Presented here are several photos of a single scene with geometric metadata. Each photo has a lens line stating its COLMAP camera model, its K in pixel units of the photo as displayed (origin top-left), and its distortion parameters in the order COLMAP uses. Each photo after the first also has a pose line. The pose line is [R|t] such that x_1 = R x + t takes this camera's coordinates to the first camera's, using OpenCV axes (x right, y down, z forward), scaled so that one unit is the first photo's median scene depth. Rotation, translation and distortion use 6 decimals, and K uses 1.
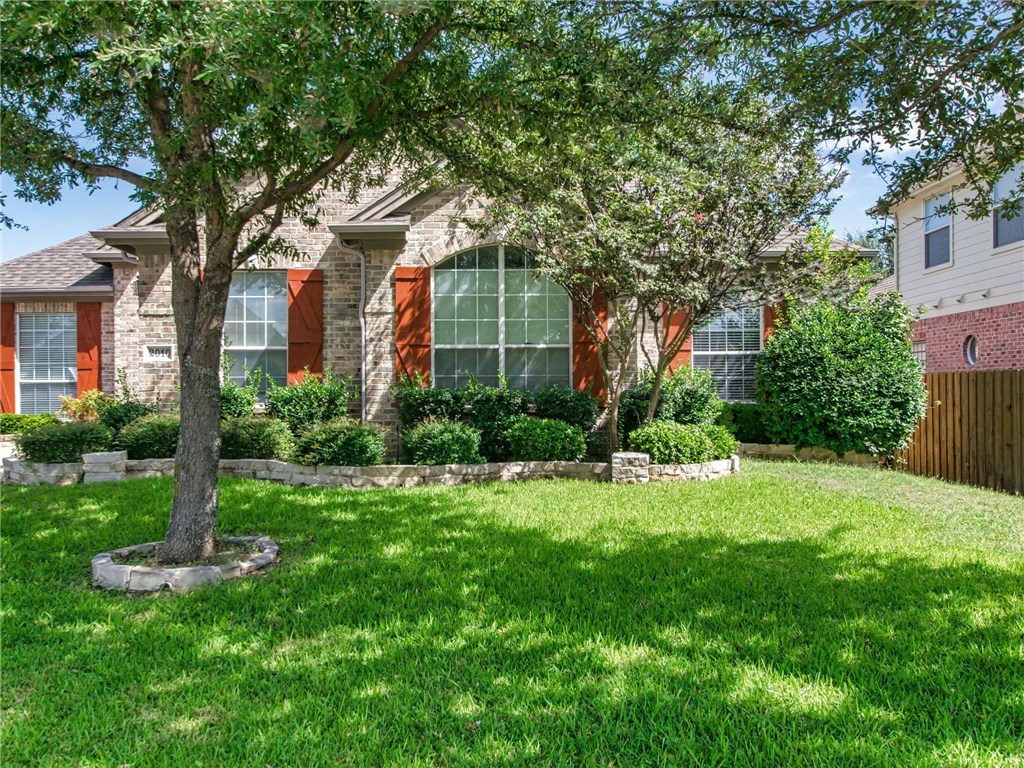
lens RADIAL K [[892.1, 0, 512.0], [0, 892.1, 384.0], [0, 0, 1]] dist [0.009799, 0.003280]
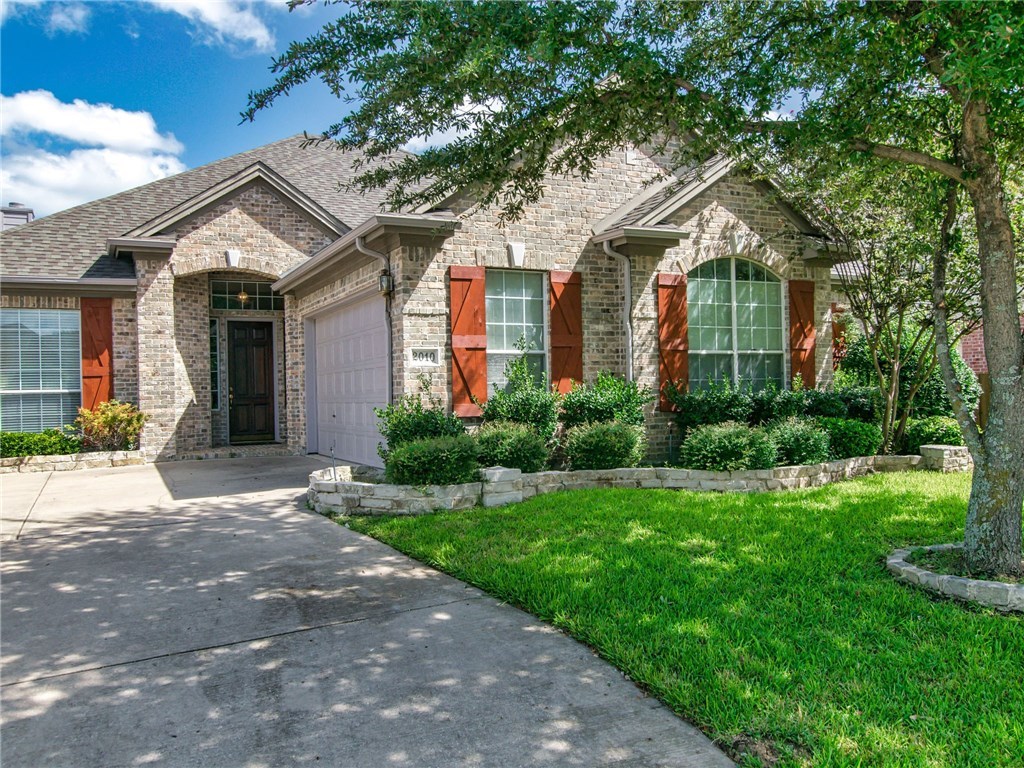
lens RADIAL K [[791.8, 0, 512.0], [0, 791.8, 384.0], [0, 0, 1]] dist [-0.001058, 0.000181]
pose [[0.913623, -0.008150, 0.406481, -0.638725], [0.011112, 0.999926, -0.004928, -0.002345], [-0.406410, 0.009020, 0.913646, 0.238417]]
